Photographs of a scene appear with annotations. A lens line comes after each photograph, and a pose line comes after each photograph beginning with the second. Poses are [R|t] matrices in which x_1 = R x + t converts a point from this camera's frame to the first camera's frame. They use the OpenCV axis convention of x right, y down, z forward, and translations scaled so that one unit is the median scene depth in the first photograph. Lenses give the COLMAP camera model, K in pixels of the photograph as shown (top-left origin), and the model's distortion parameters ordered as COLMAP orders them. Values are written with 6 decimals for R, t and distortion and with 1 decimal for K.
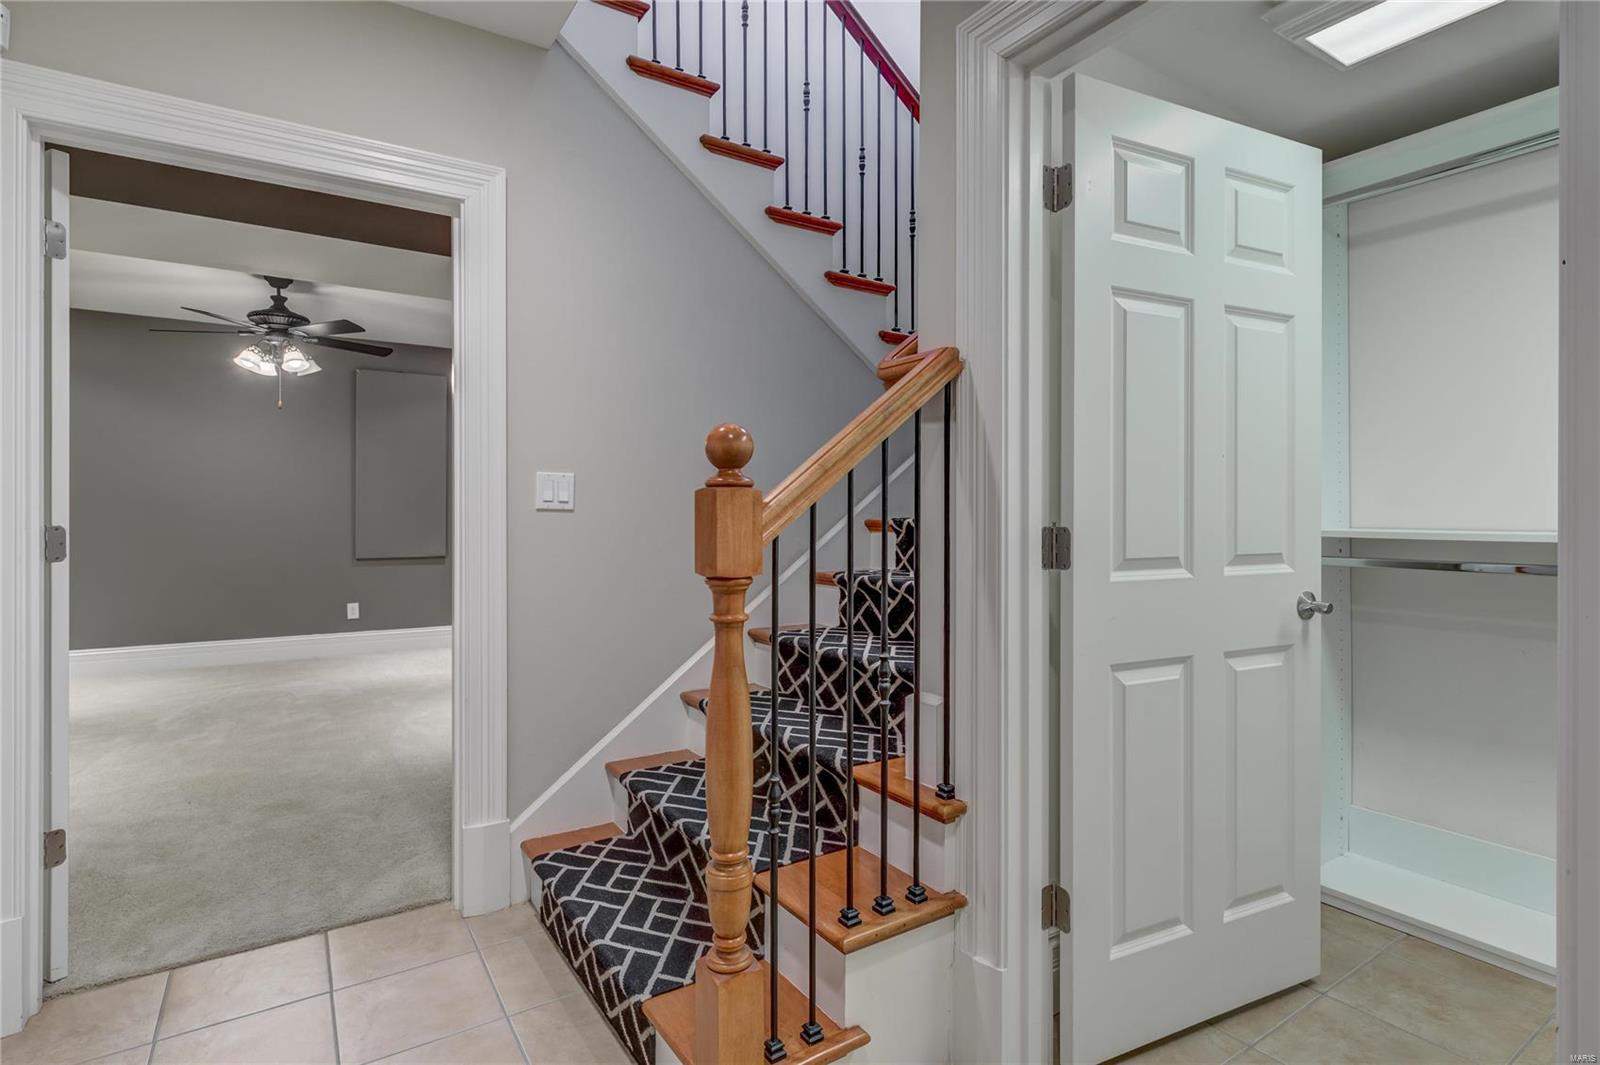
lens RADIAL K [[790.5, 0, 800.6], [0, 790.5, 519.6], [0, 0, 1]] dist [0.000197, 0.000132]
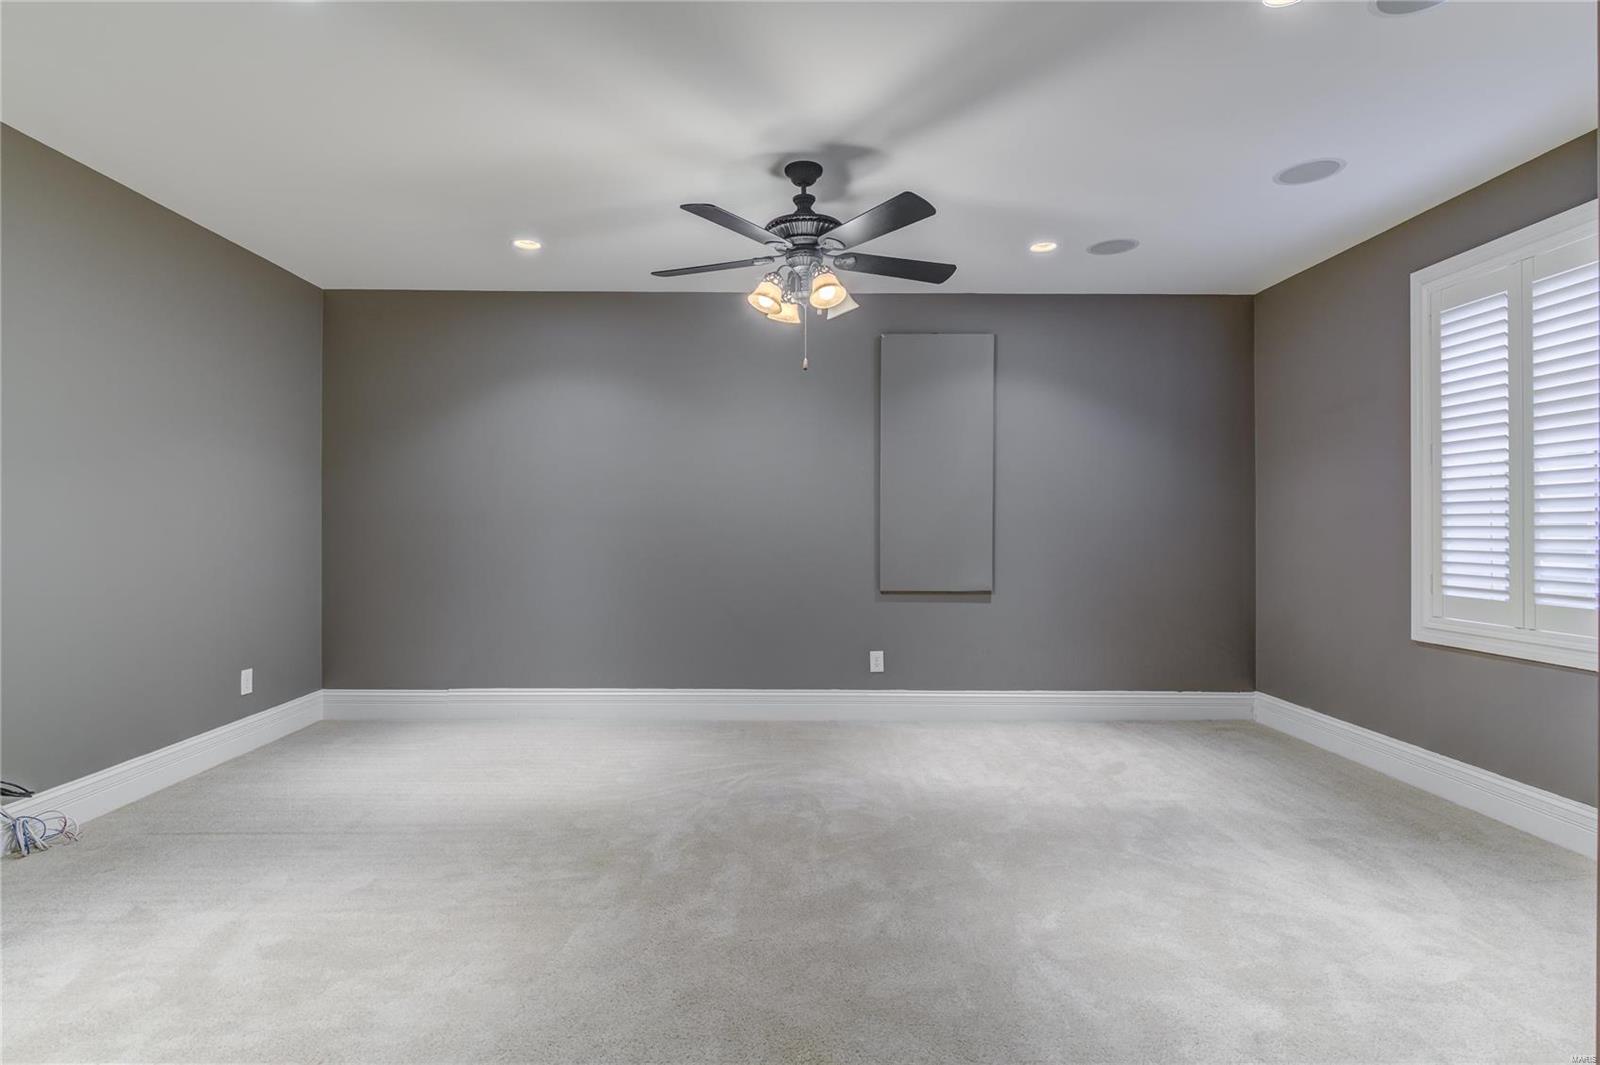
lens RADIAL K [[831.6, 0, 800.0], [0, 831.6, 532.5], [0, 0, 1]] dist [-0.000024, -0.000006]
pose [[0.848813, -0.003970, -0.528678, -0.304875], [0.001040, 0.999982, -0.005840, -0.002971], [0.528691, 0.004408, 0.848803, 0.422960]]
